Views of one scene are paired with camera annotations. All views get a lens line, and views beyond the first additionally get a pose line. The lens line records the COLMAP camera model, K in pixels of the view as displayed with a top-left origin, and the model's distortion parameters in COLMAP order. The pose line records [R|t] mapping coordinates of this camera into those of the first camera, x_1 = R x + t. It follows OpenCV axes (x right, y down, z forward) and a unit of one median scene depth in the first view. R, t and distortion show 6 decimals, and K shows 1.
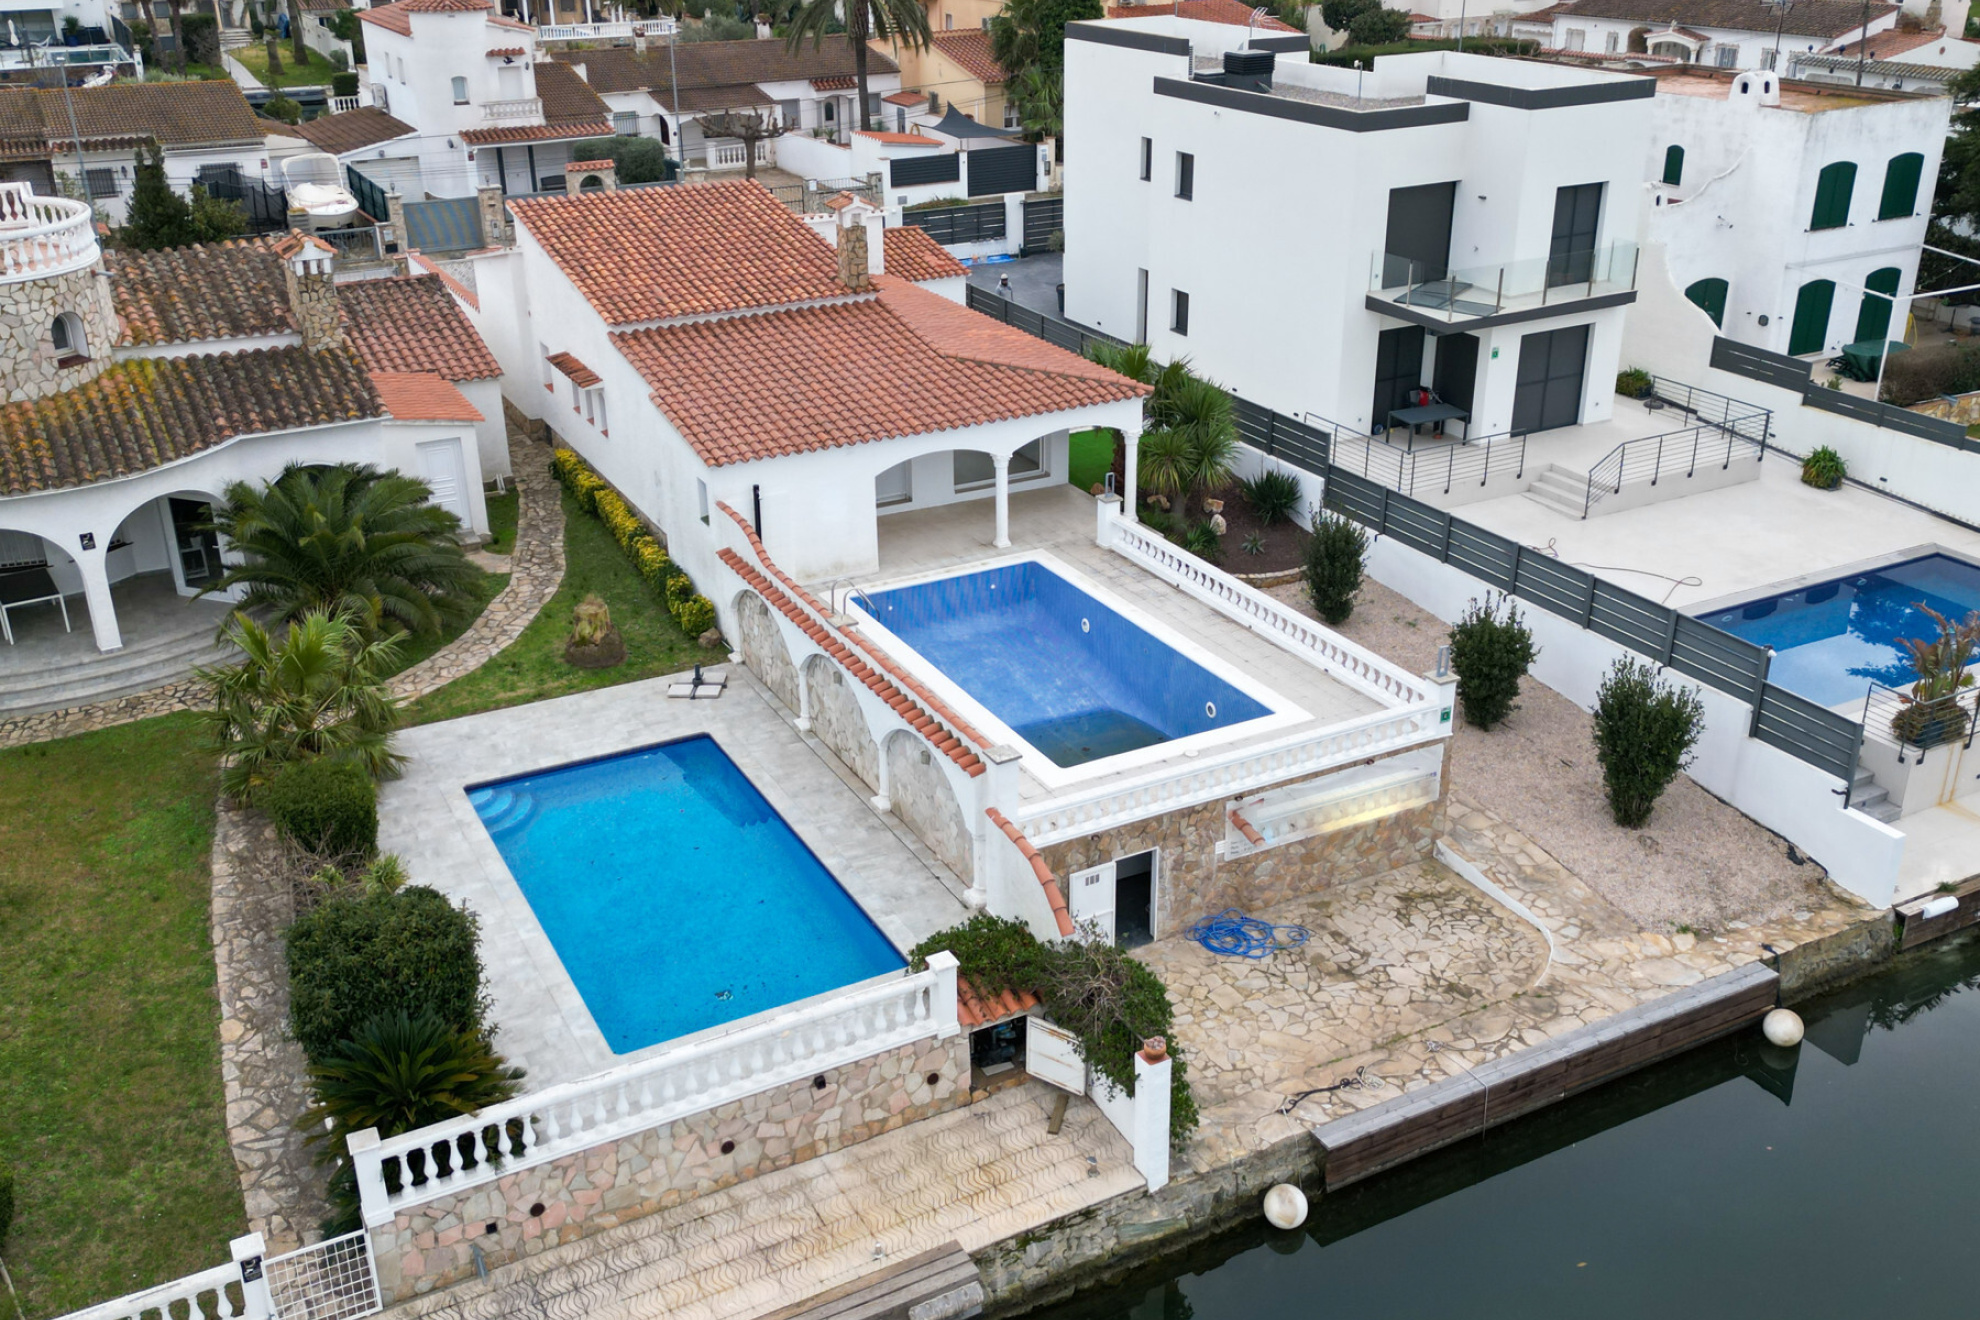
lens RADIAL K [[1843.9, 0, 989.4], [0, 1843.9, 657.7], [0, 0, 1]] dist [0.046500, 0.000000]
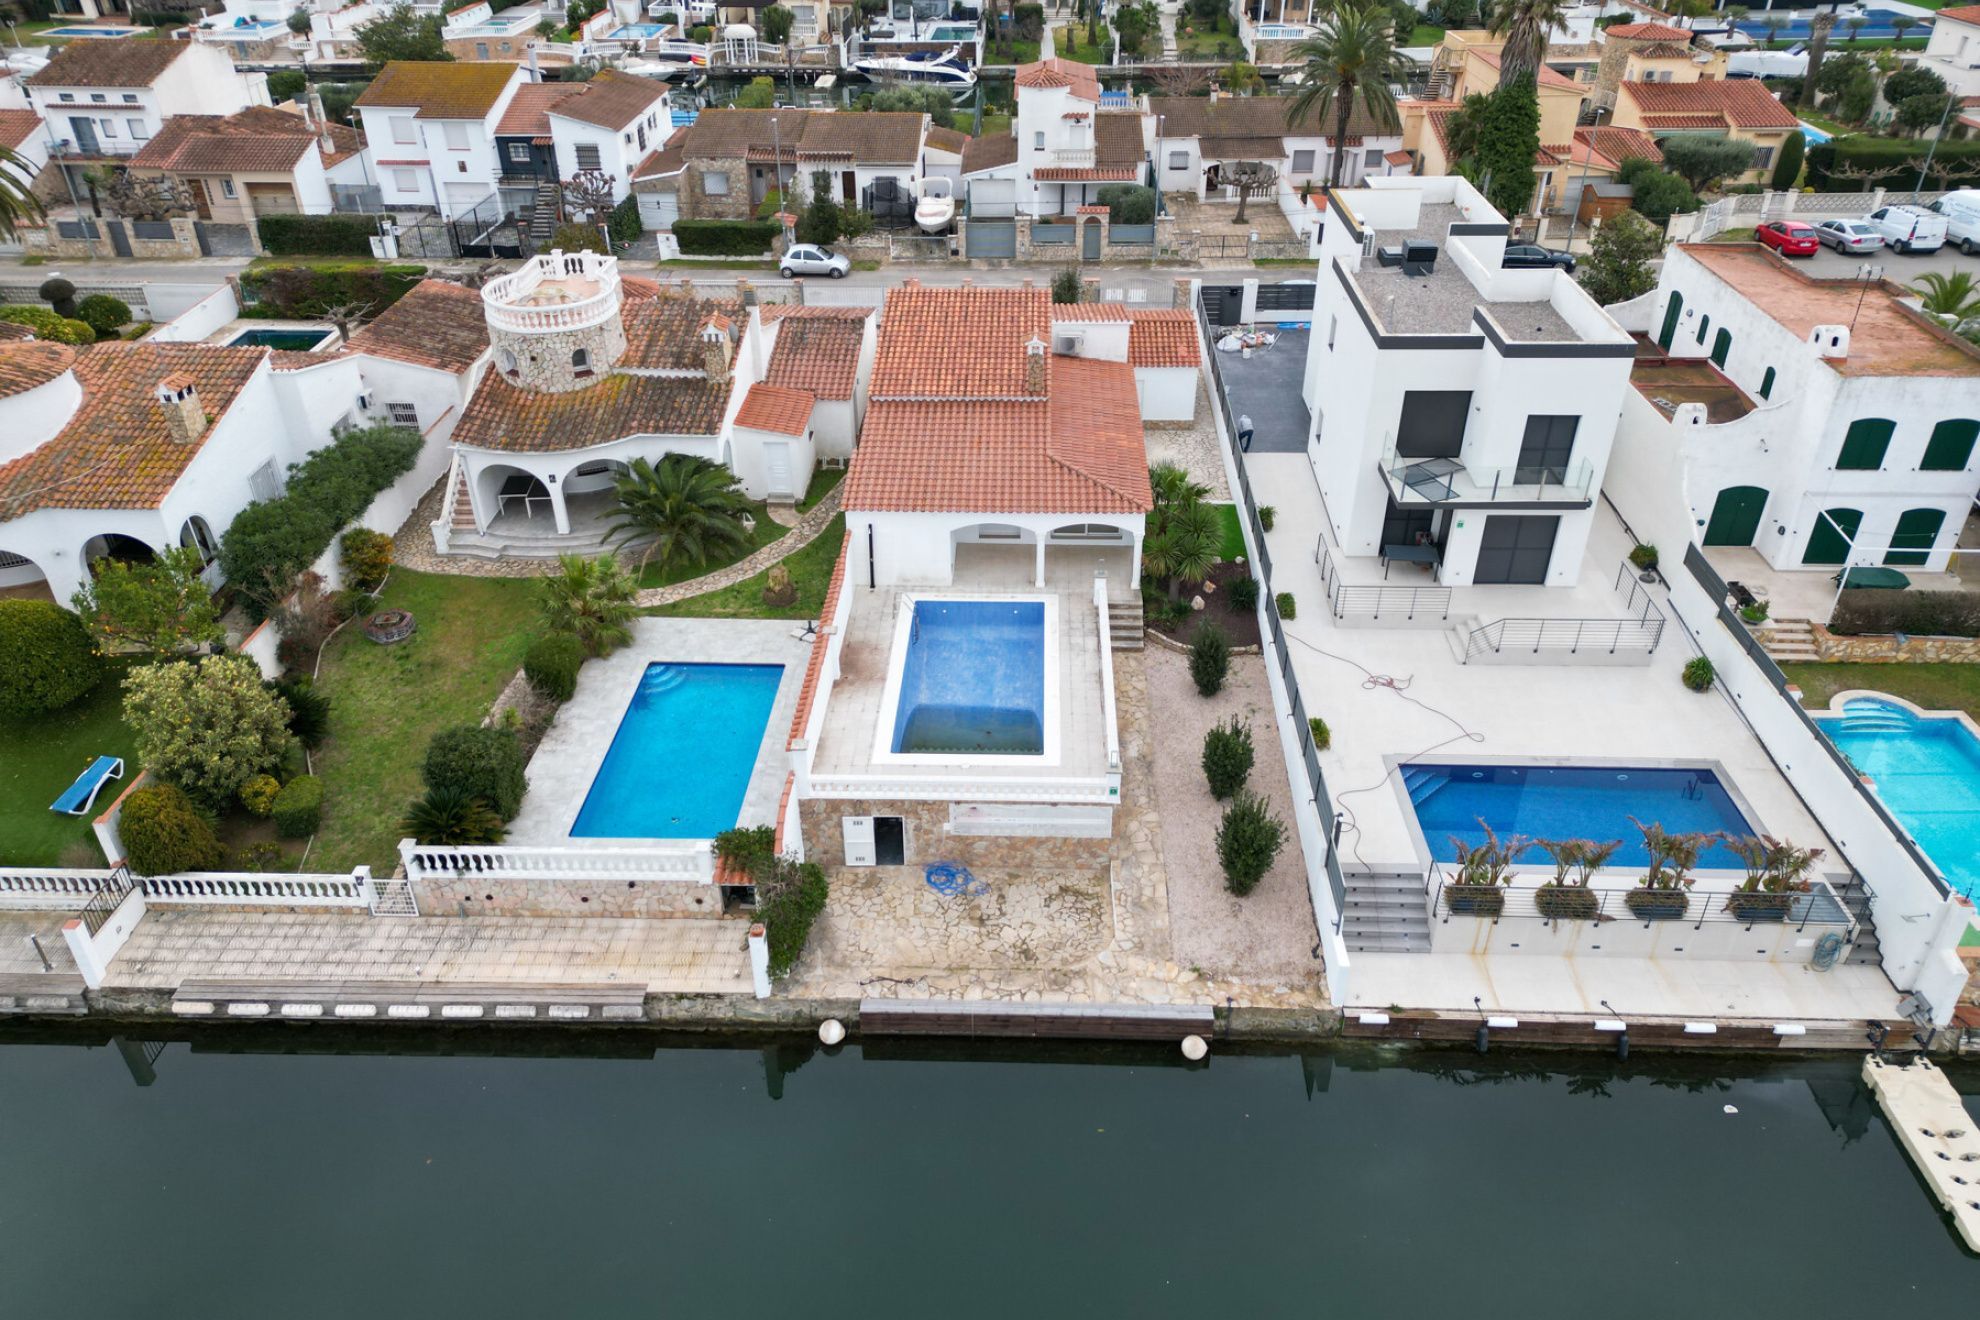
lens RADIAL K [[1373.6, 0, 994.4], [0, 1373.6, 664.4], [0, 0, 1]] dist [0.063513, -0.002583]
pose [[0.867328, 0.275395, -0.414608, 0.606723], [-0.207135, 0.957136, 0.202450, -0.286498], [0.452590, -0.089711, 0.887195, -0.083903]]
